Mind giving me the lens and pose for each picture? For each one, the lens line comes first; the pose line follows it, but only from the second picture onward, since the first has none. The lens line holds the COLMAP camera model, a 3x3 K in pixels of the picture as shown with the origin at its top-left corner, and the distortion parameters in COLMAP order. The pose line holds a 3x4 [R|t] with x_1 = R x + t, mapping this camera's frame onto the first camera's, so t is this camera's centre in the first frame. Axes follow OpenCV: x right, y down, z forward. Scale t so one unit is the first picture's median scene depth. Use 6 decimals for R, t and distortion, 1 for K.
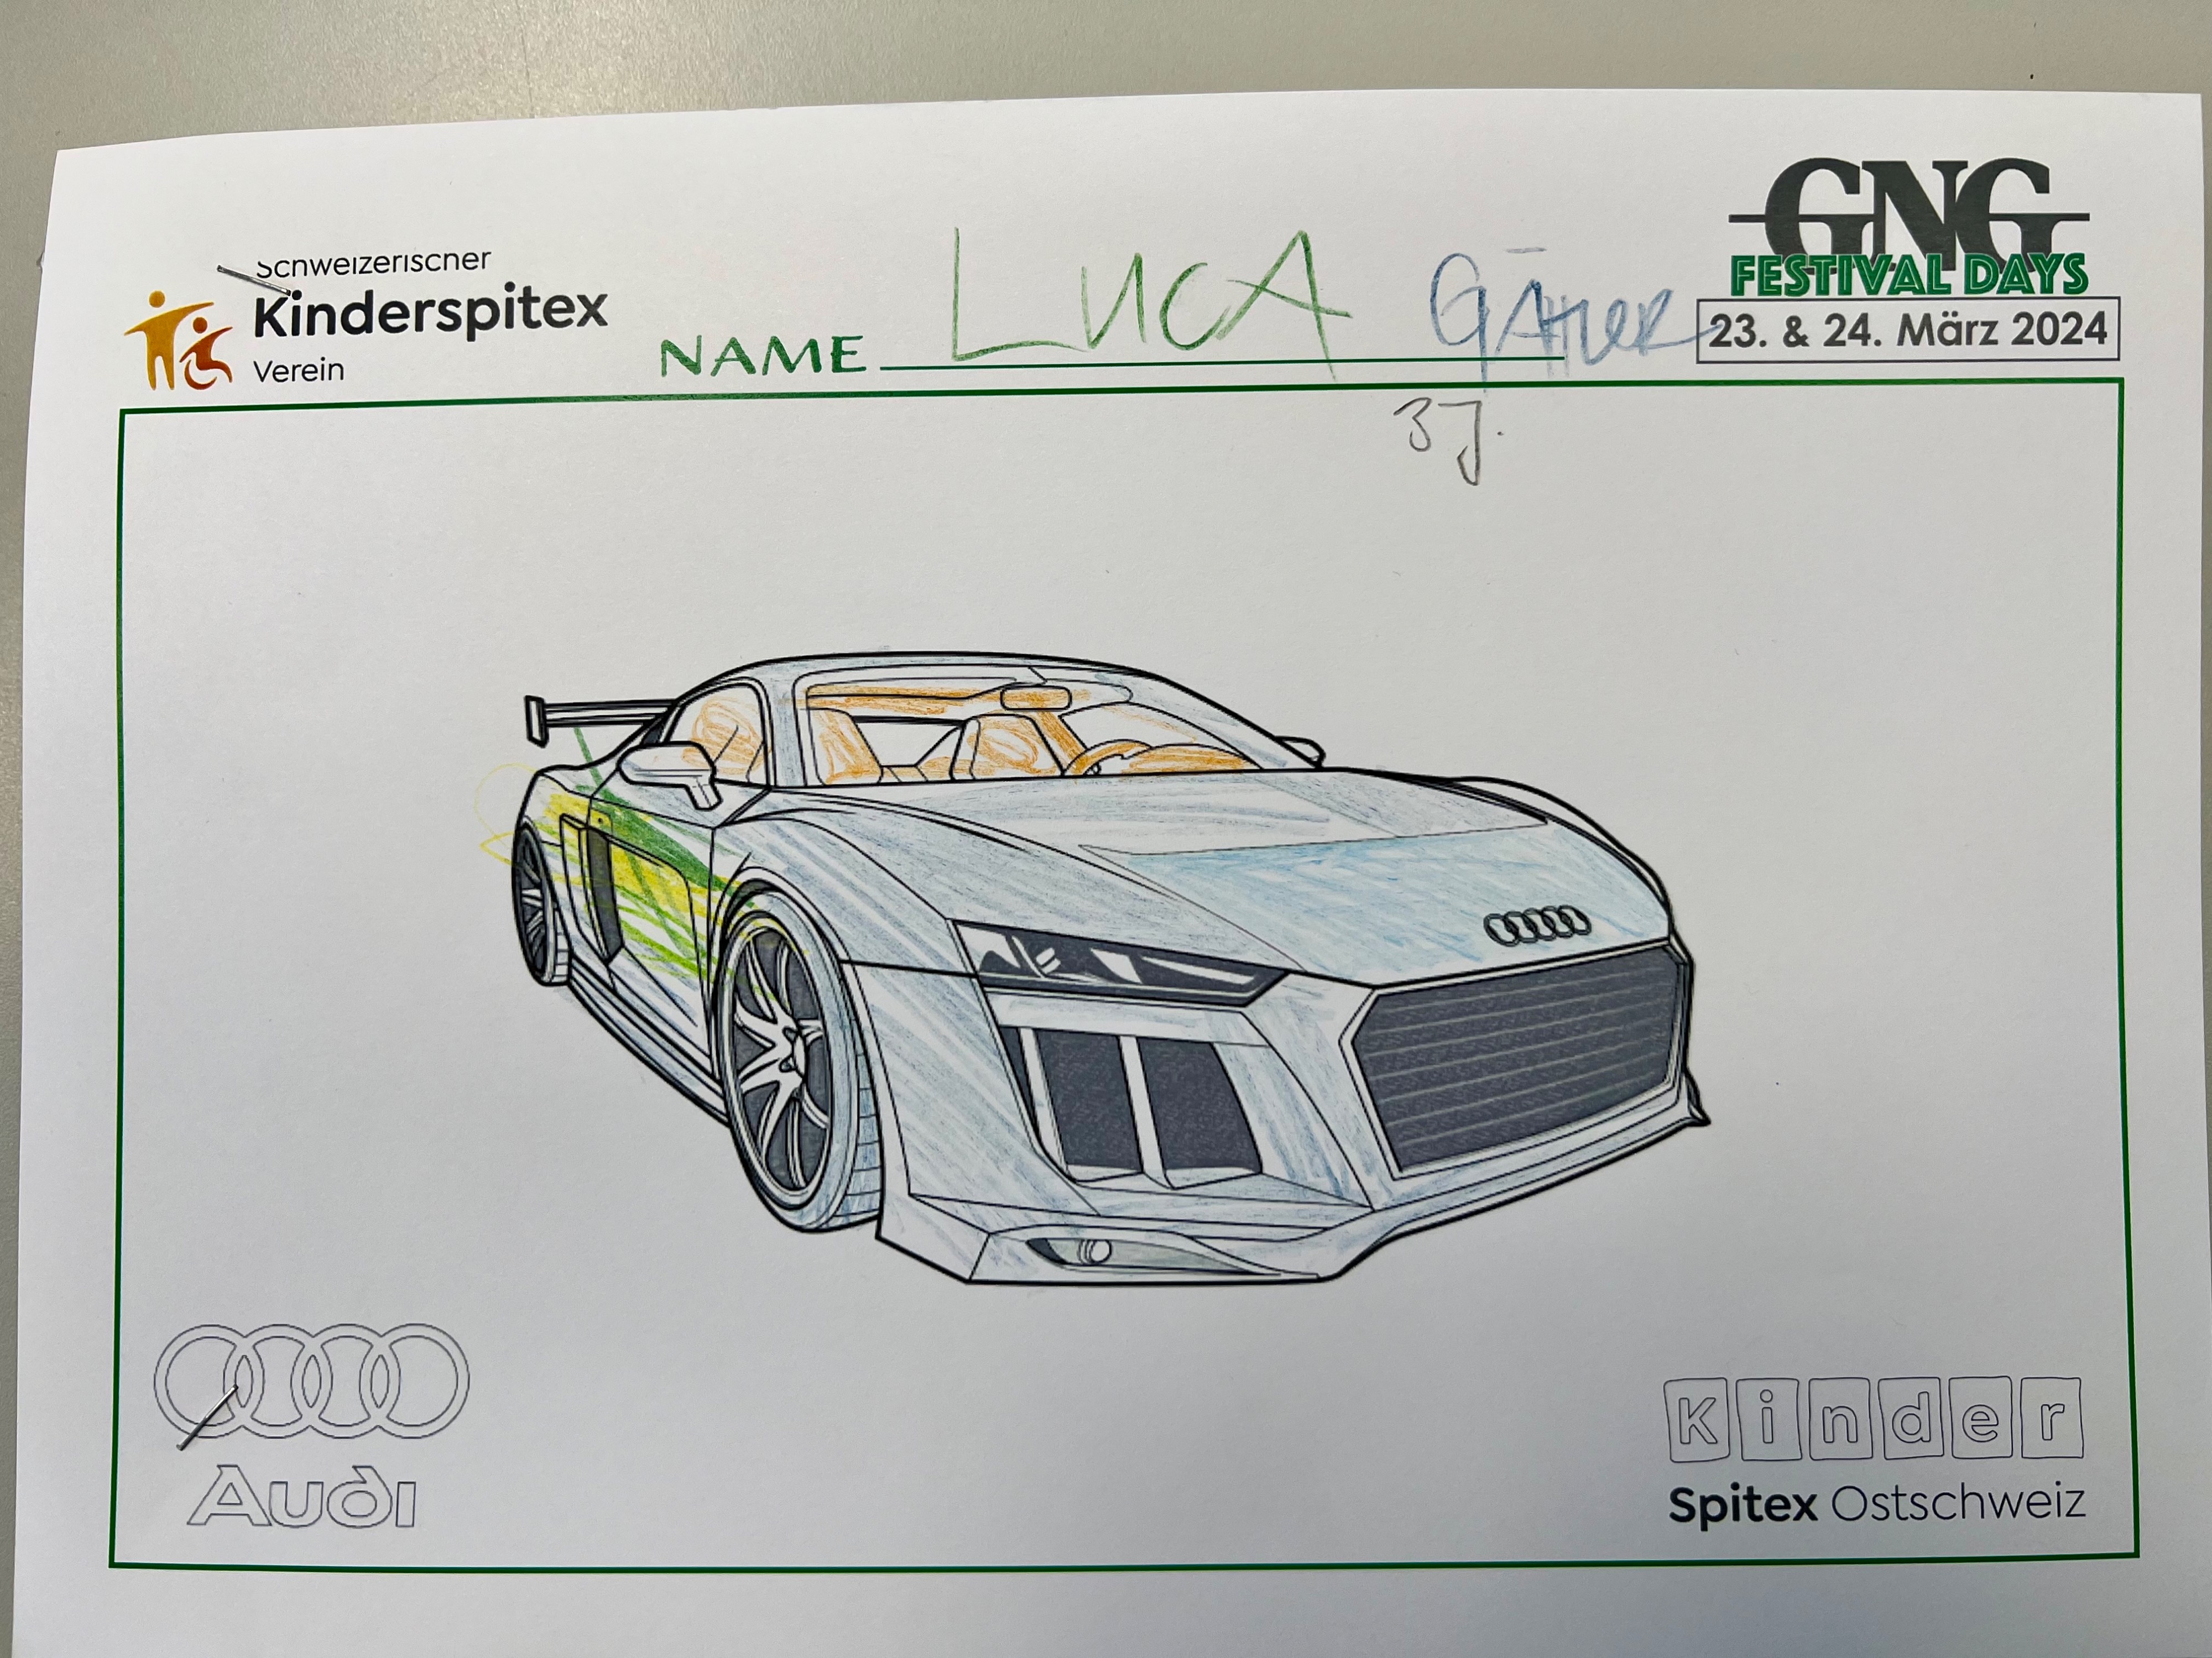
lens RADIAL K [[1575.9, 0, 1103.5], [0, 1575.9, 867.5], [0, 0, 1]] dist [-0.031264, 0.069269]
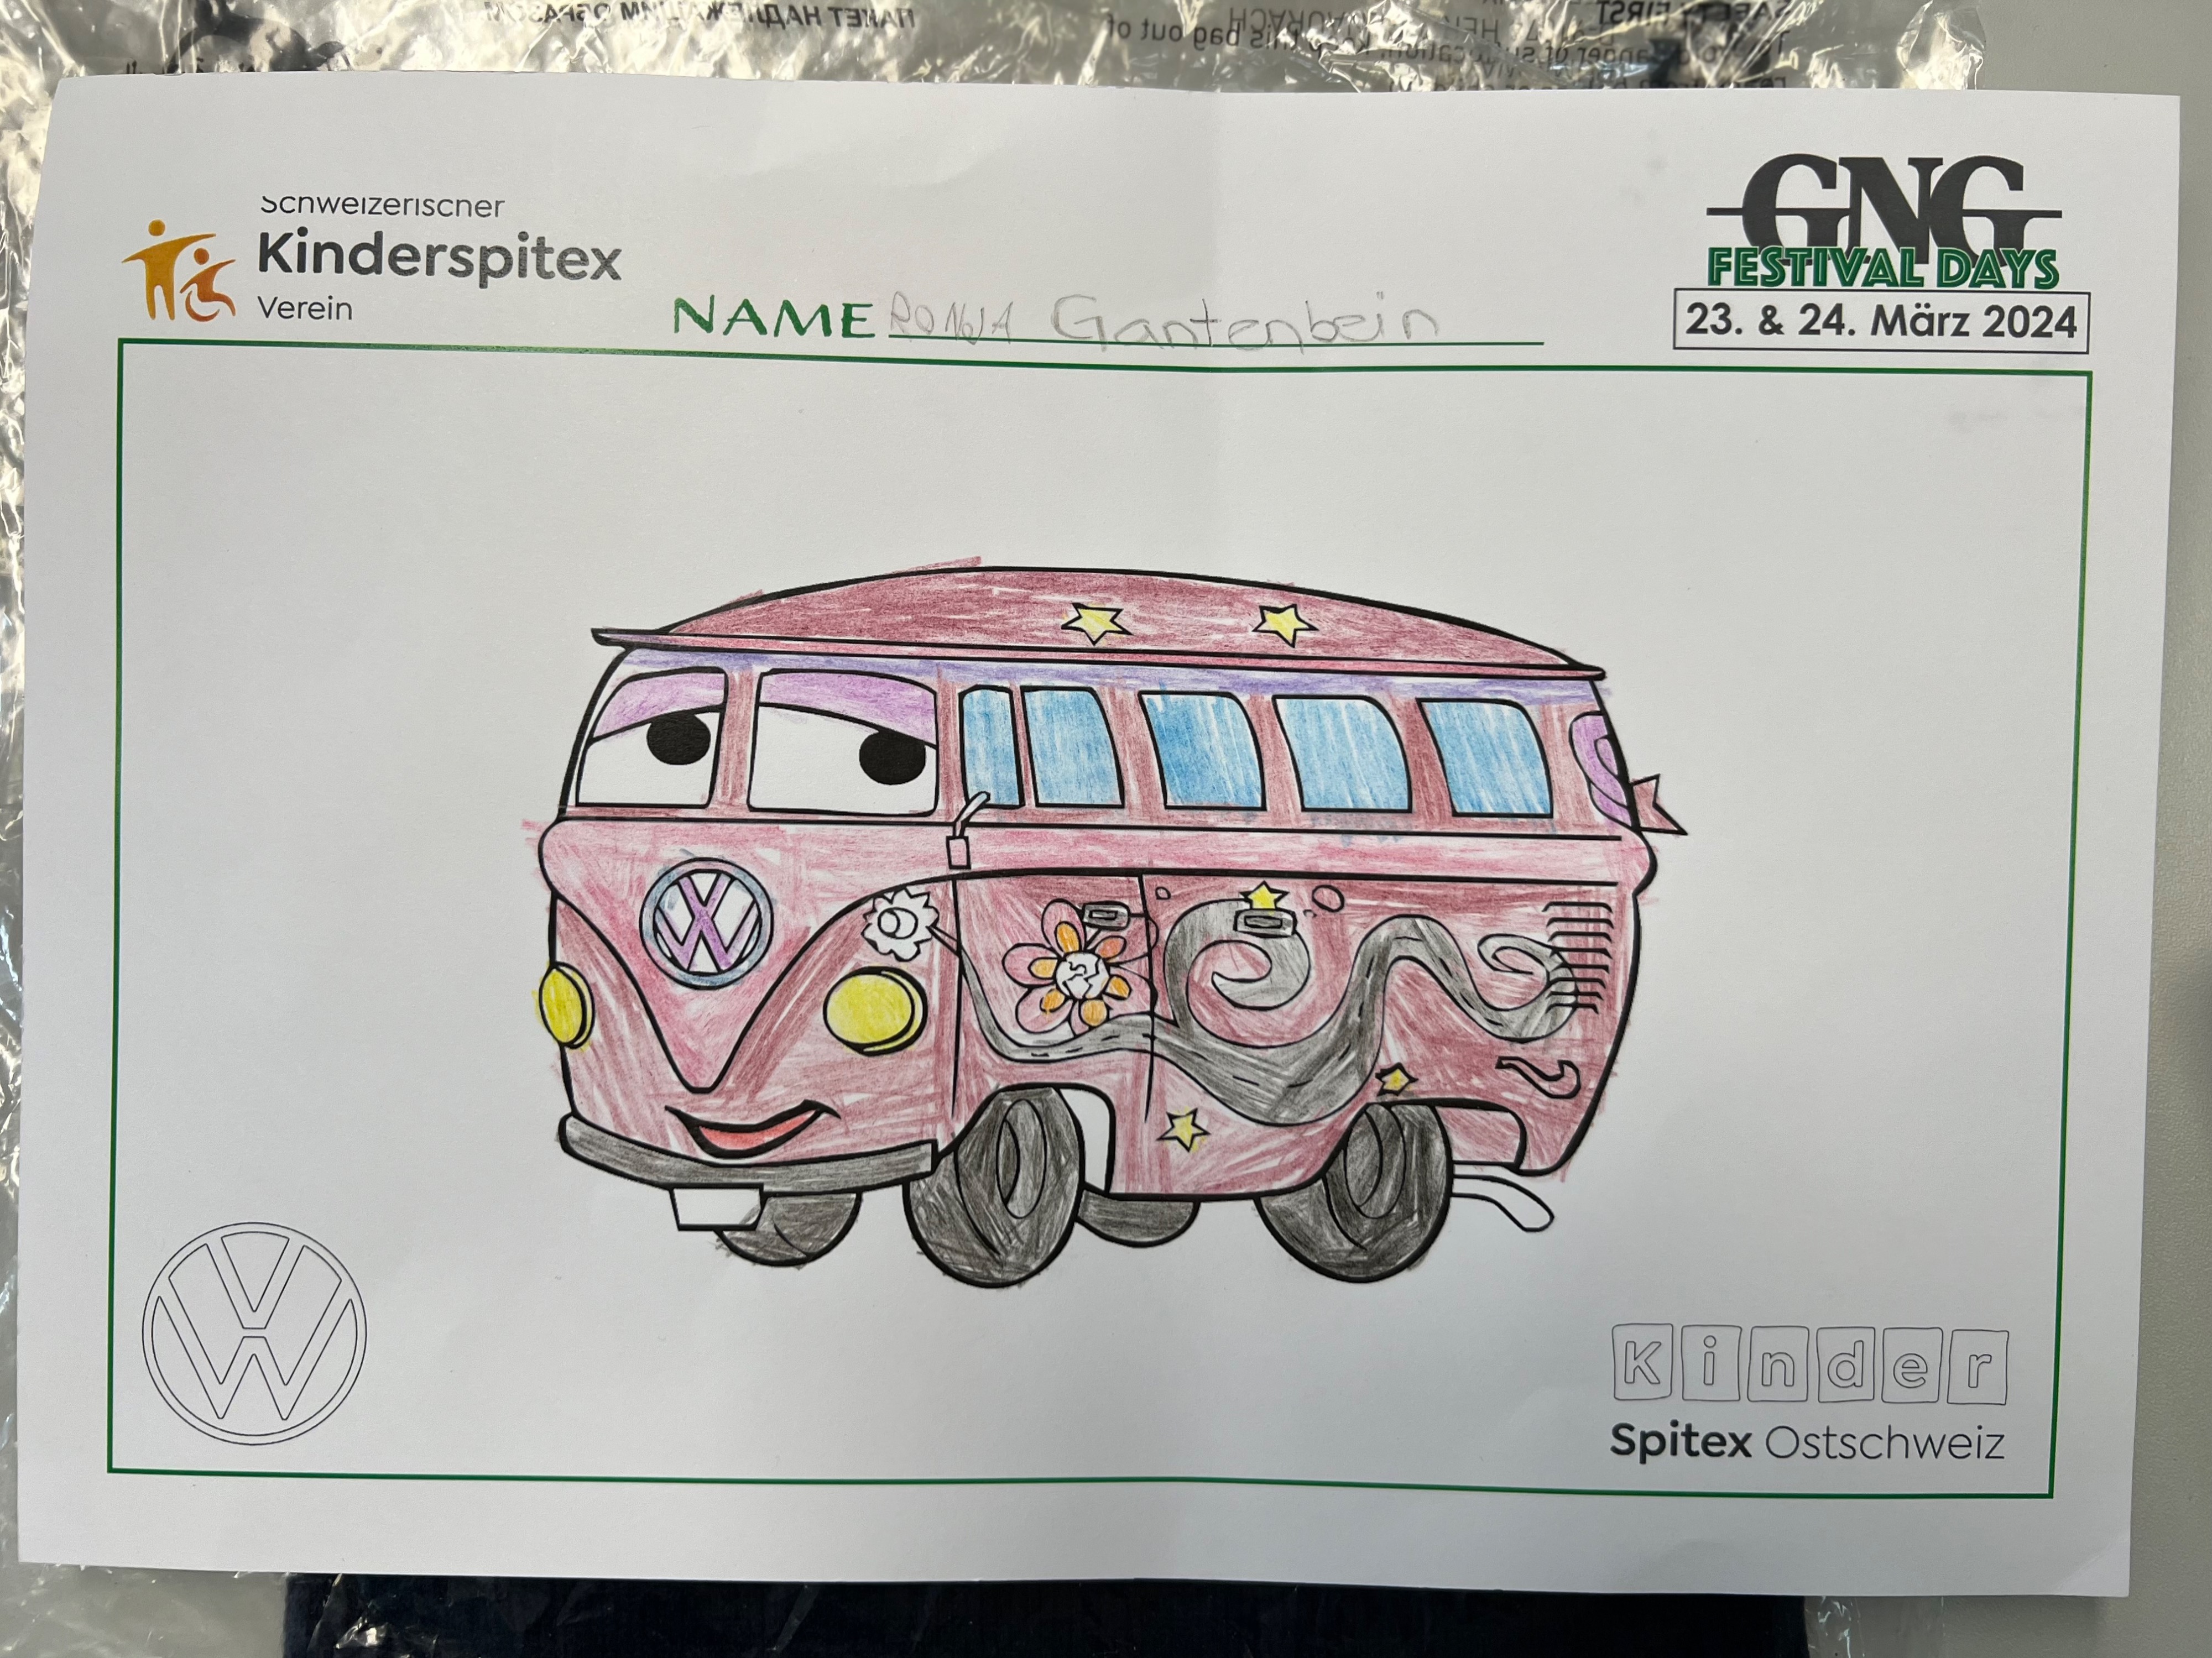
lens RADIAL K [[1639.2, 0, 1112.1], [0, 1639.2, 854.1], [0, 0, 1]] dist [0.073085, -0.134542]
pose [[0.999545, 0.025397, 0.016289, -0.002567], [-0.025689, 0.999508, 0.018001, 0.002201], [-0.015824, -0.018411, 0.999705, -0.086322]]
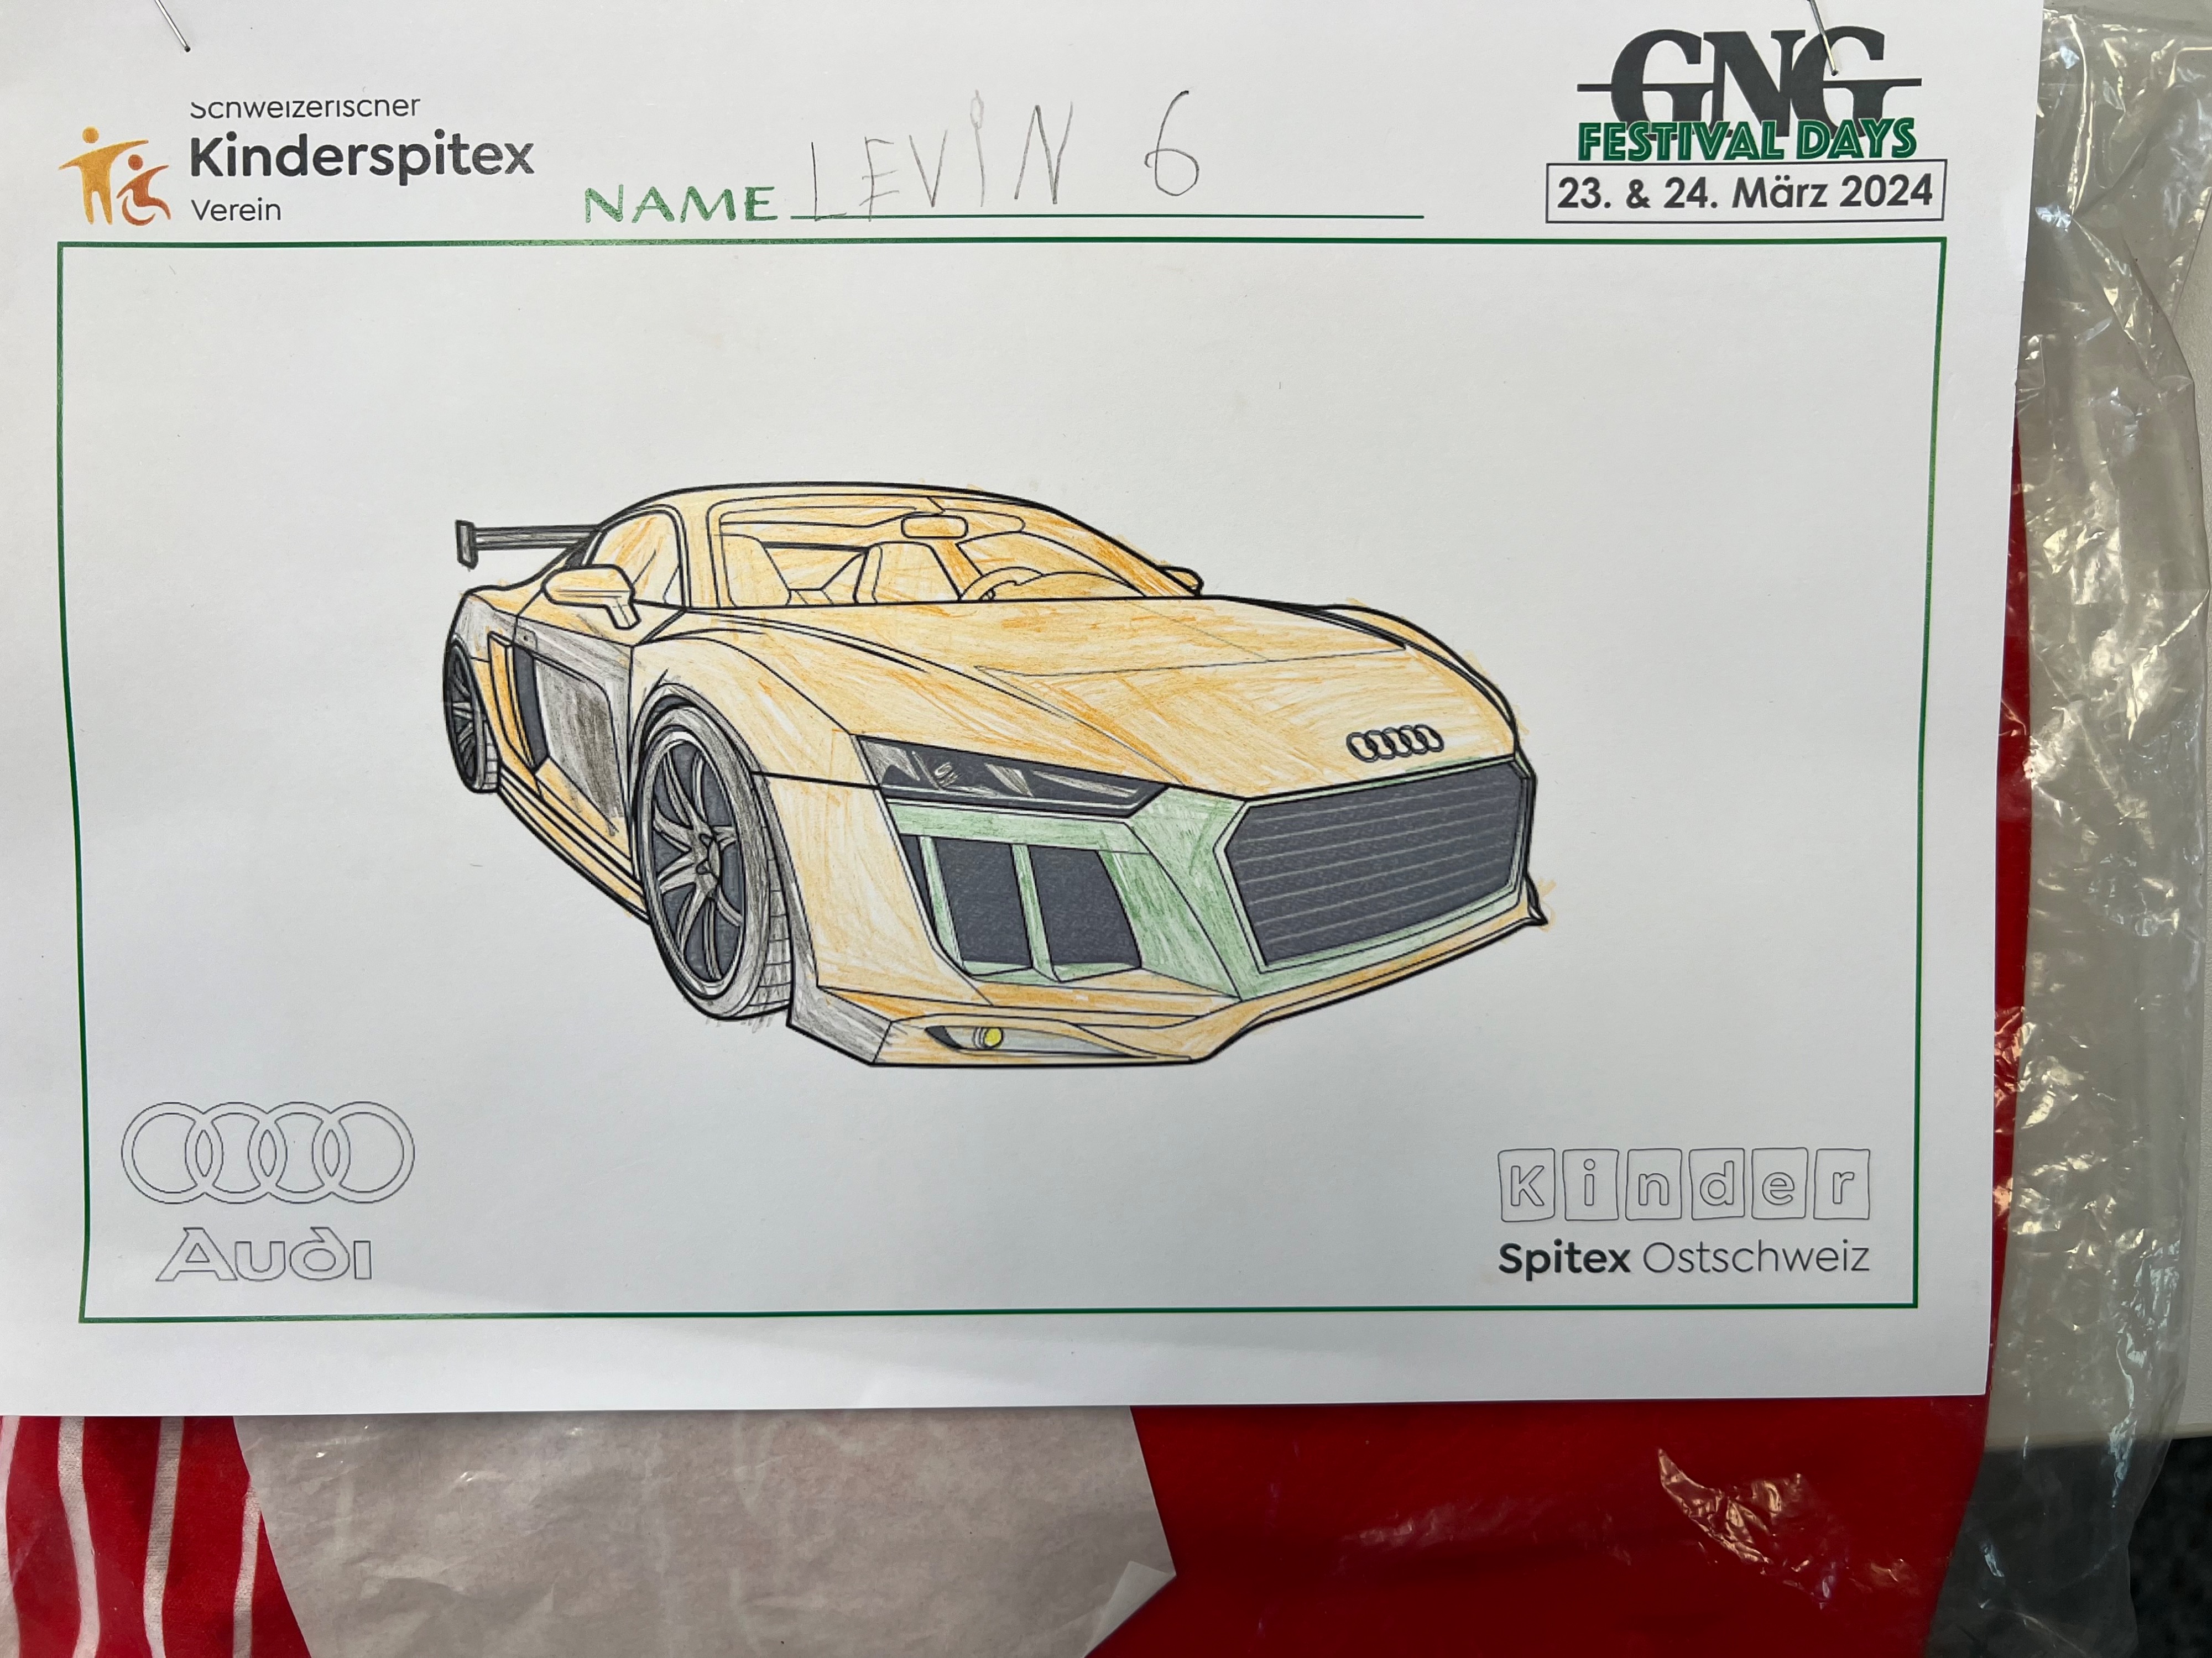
lens RADIAL K [[1621.1, 0, 1108.0], [0, 1621.1, 833.1], [0, 0, 1]] dist [0.005869, 0.003466]
pose [[0.997479, 0.000905, 0.070954, -0.003092], [-0.007100, 0.996174, 0.087106, 0.002896], [-0.070603, -0.087390, 0.993669, -0.119532]]
